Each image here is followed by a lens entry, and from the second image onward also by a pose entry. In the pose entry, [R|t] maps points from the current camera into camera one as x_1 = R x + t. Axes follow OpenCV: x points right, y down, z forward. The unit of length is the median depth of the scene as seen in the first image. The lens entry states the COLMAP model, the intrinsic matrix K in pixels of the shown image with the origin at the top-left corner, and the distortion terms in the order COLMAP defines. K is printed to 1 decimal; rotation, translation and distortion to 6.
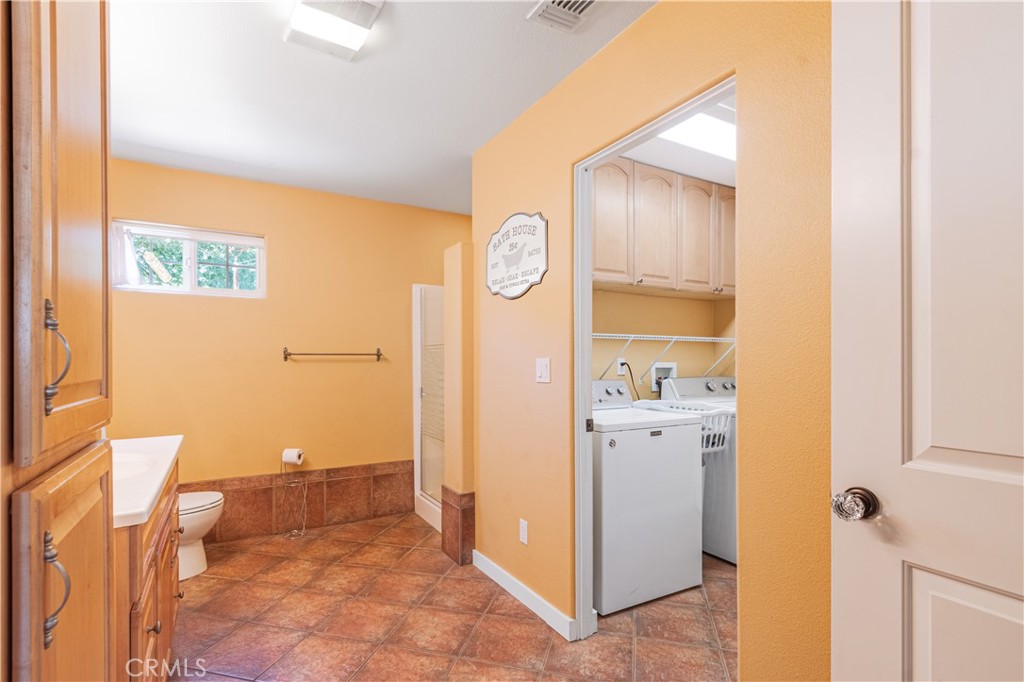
lens RADIAL K [[501.5, 0, 516.0], [0, 501.5, 353.6], [0, 0, 1]] dist [-0.002903, -0.000284]
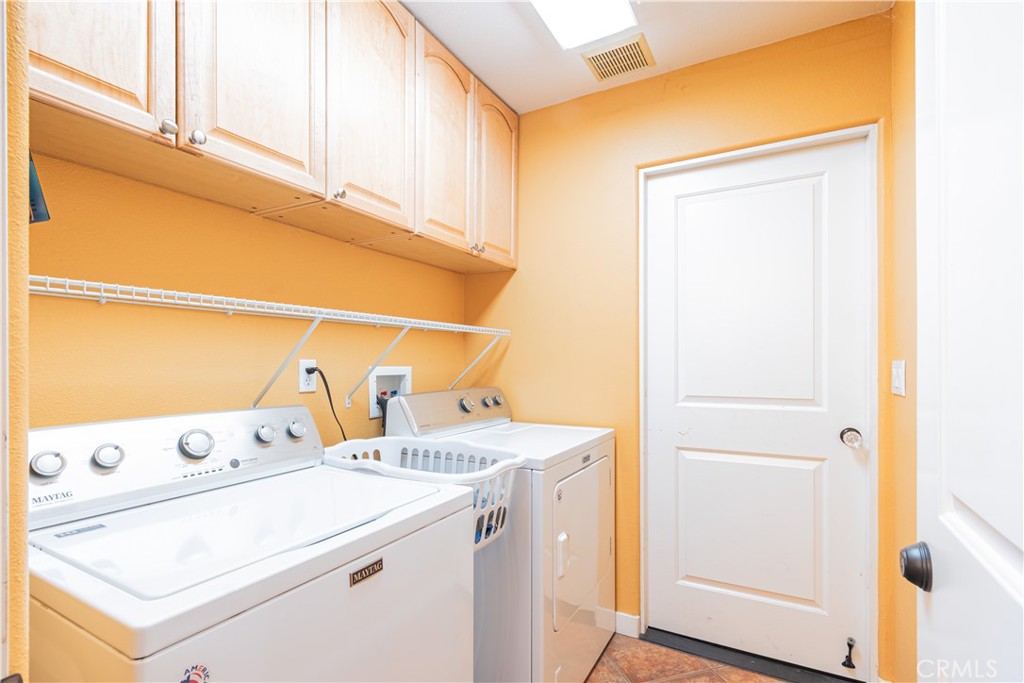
lens RADIAL K [[484.4, 0, 514.4], [0, 484.4, 353.6], [0, 0, 1]] dist [0.001188, 0.000085]
pose [[0.860410, 0.003447, 0.509591, 0.140108], [-0.000747, 0.999985, -0.005502, 0.005941], [-0.509602, 0.004353, 0.860399, 0.470841]]
